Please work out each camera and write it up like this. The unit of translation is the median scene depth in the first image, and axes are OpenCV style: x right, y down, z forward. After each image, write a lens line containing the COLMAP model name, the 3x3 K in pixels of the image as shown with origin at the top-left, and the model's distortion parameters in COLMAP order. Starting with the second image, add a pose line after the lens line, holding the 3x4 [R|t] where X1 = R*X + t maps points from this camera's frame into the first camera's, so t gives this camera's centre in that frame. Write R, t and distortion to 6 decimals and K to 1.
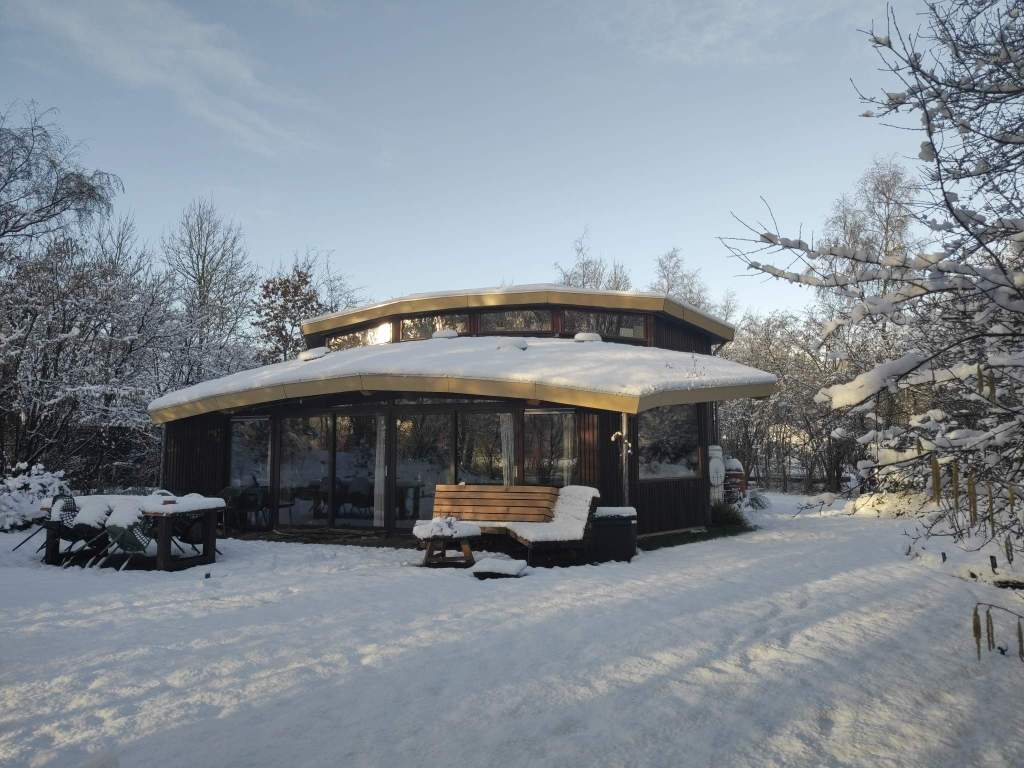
lens RADIAL K [[755.7, 0, 527.5], [0, 755.7, 384.3], [0, 0, 1]] dist [0.042167, -0.050055]
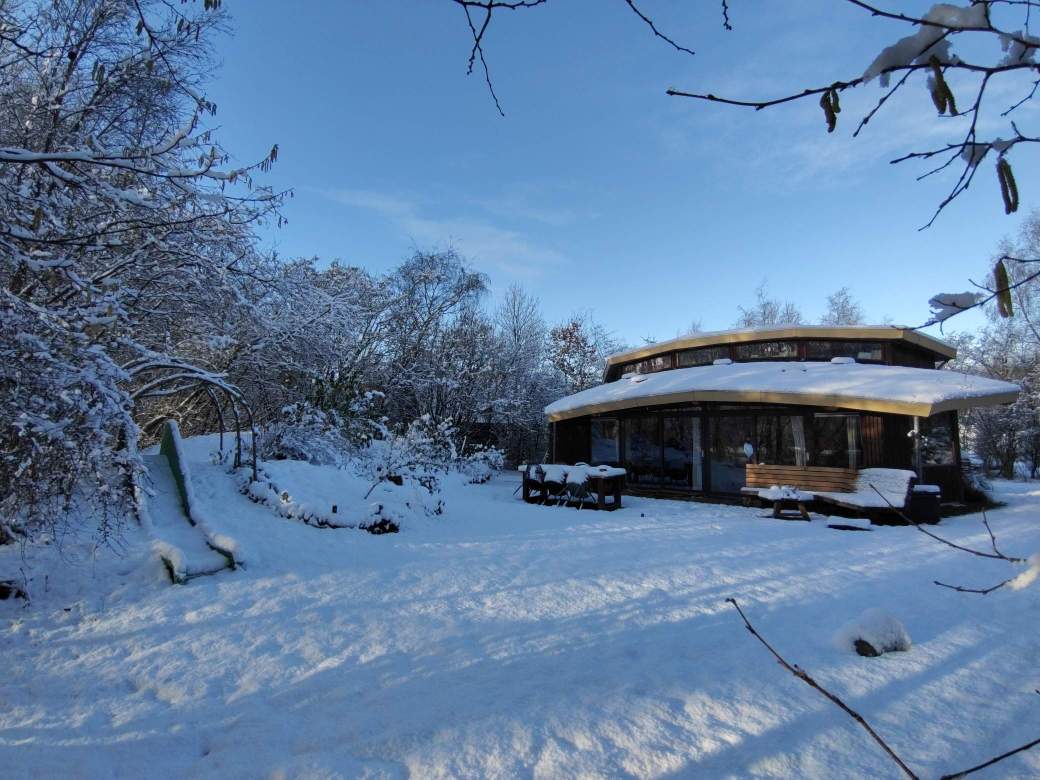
lens RADIAL K [[514.5, 0, 520.0], [0, 514.5, 390.0], [0, 0, 1]] dist [0.053964, -0.000152]
pose [[0.958287, -0.018122, -0.285233, -0.289474], [0.016383, 0.999830, -0.008482, -0.012806], [0.285338, 0.003455, 0.958421, -0.124466]]
